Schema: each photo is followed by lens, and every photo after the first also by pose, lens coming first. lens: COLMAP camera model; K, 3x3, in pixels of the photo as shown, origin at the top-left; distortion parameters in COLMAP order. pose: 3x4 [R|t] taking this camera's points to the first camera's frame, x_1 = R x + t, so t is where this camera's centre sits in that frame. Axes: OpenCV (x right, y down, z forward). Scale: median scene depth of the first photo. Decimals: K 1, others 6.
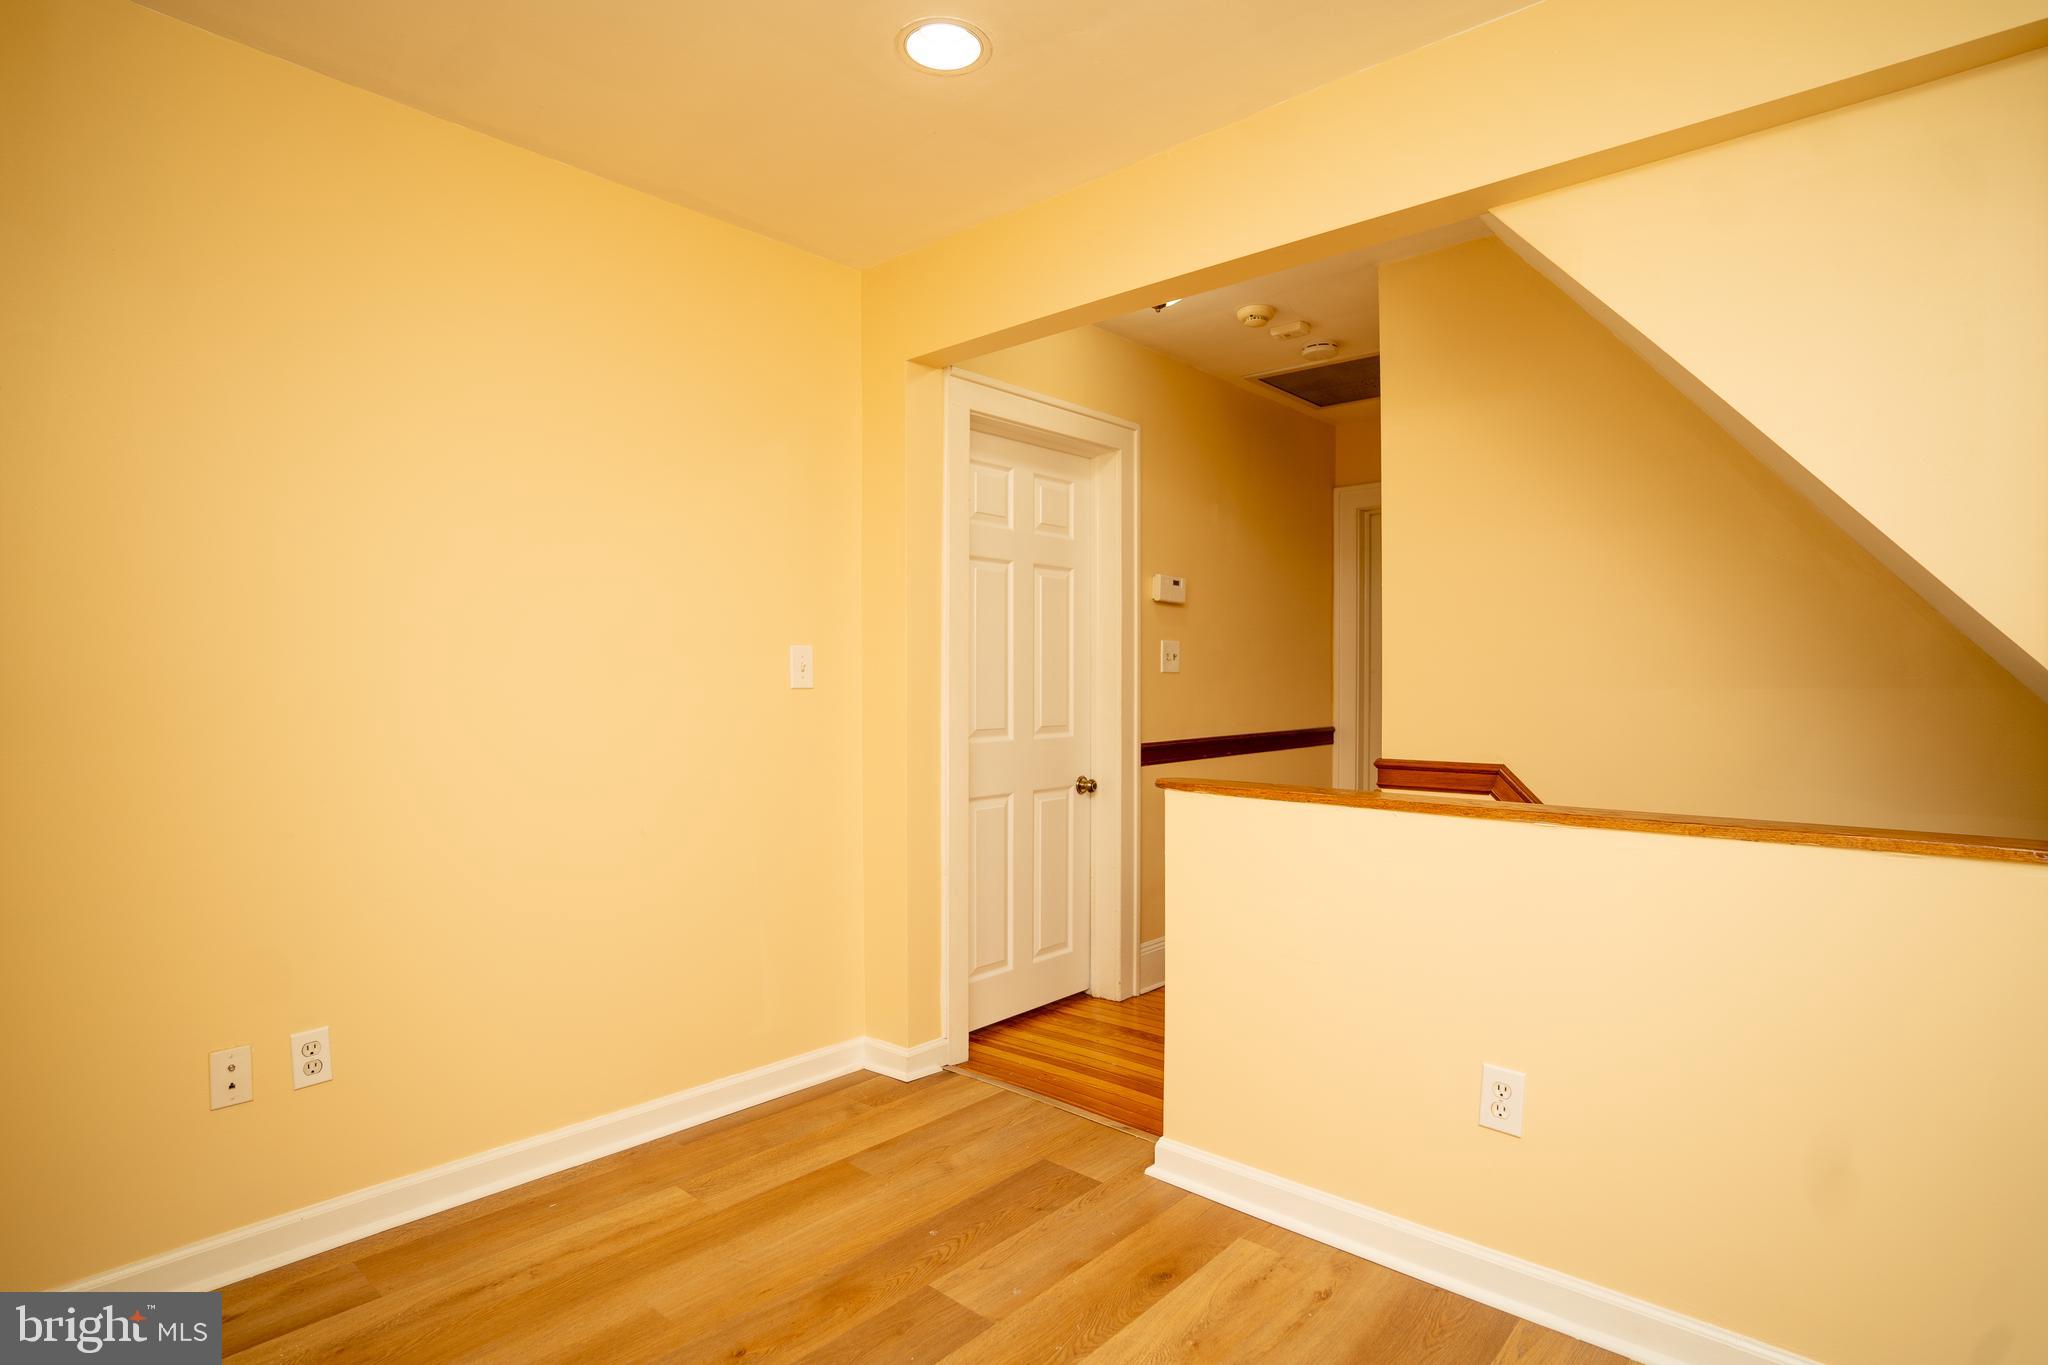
lens RADIAL K [[1104.5, 0, 1027.6], [0, 1104.5, 696.3], [0, 0, 1]] dist [-0.002860, -0.000011]
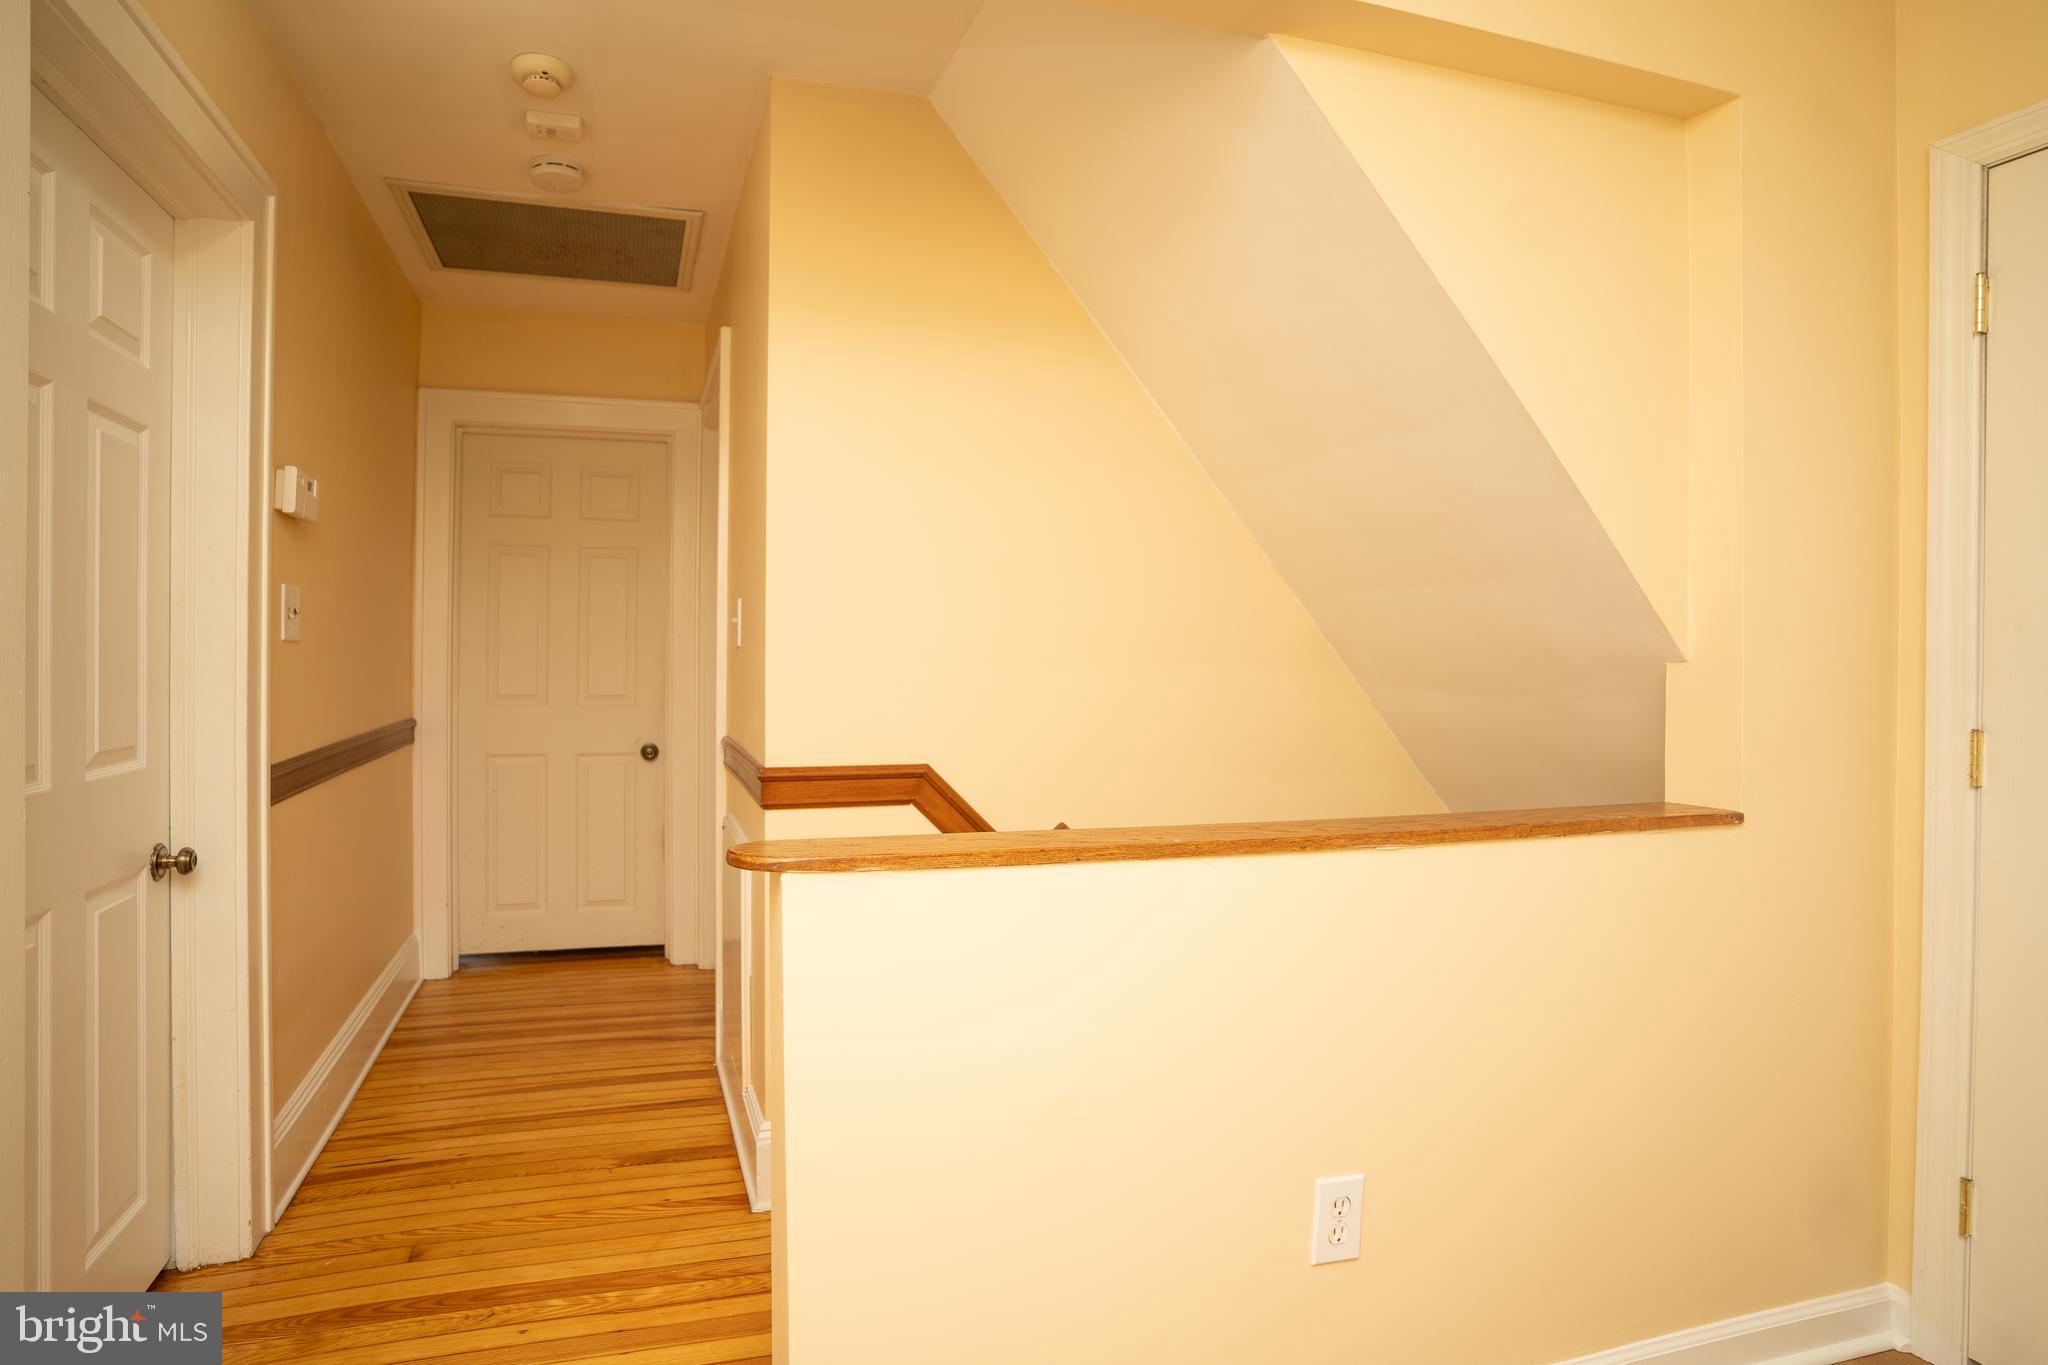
lens RADIAL K [[1091.3, 0, 1024.3], [0, 1091.3, 674.0], [0, 0, 1]] dist [-0.016626, 0.000895]
pose [[0.526694, -0.007971, 0.850017, -0.169771], [0.004251, 0.999968, 0.006743, -0.007610], [-0.850044, 0.000062, 0.526711, 0.428227]]
